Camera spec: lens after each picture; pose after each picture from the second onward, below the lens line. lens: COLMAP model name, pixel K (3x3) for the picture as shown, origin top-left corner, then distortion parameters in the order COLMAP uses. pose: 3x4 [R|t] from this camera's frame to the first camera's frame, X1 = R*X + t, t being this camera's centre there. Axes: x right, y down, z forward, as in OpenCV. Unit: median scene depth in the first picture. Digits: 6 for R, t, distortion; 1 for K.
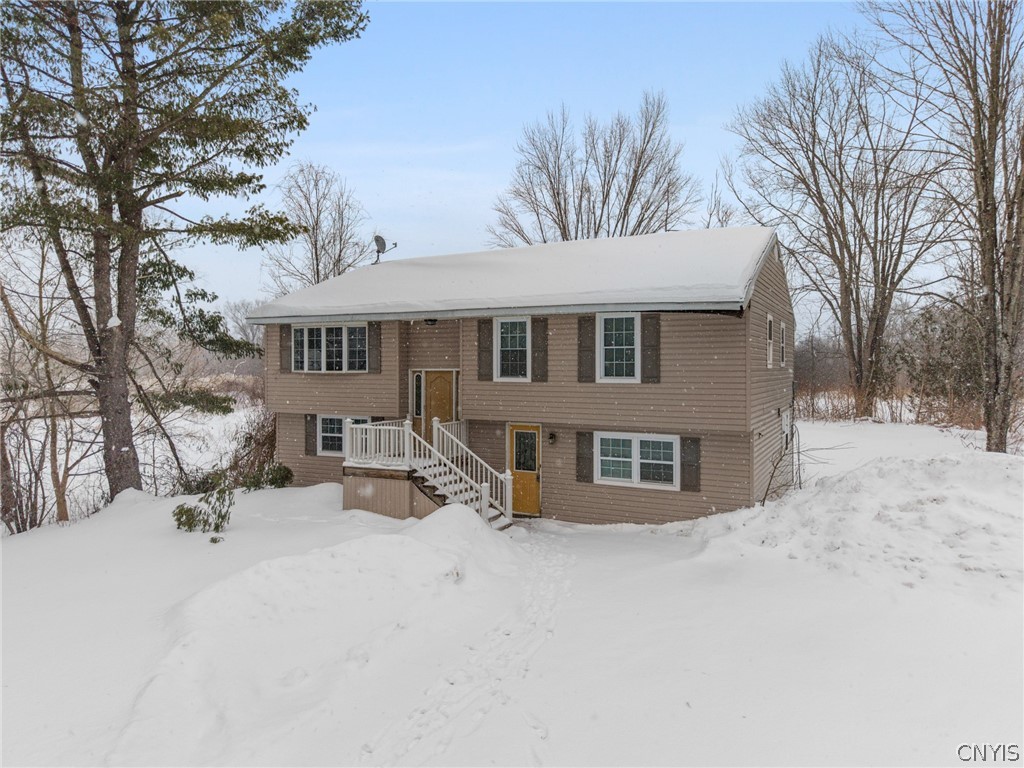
lens RADIAL K [[732.6, 0, 512.0], [0, 732.6, 384.0], [0, 0, 1]] dist [0.000084, -0.002422]
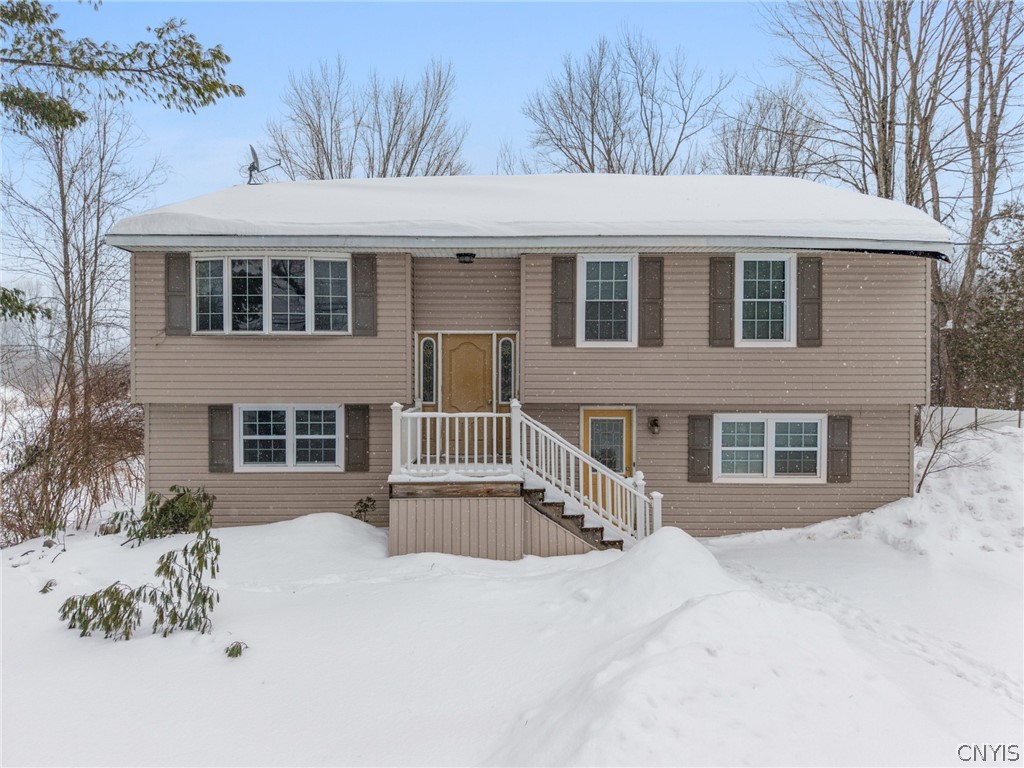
lens RADIAL K [[714.9, 0, 513.4], [0, 714.9, 405.3], [0, 0, 1]] dist [0.000645, 0.000170]
pose [[0.883204, -0.018118, 0.468639, -0.413213], [0.011063, 0.999780, 0.017802, 0.040685], [-0.468859, -0.010539, 0.883210, 0.445760]]
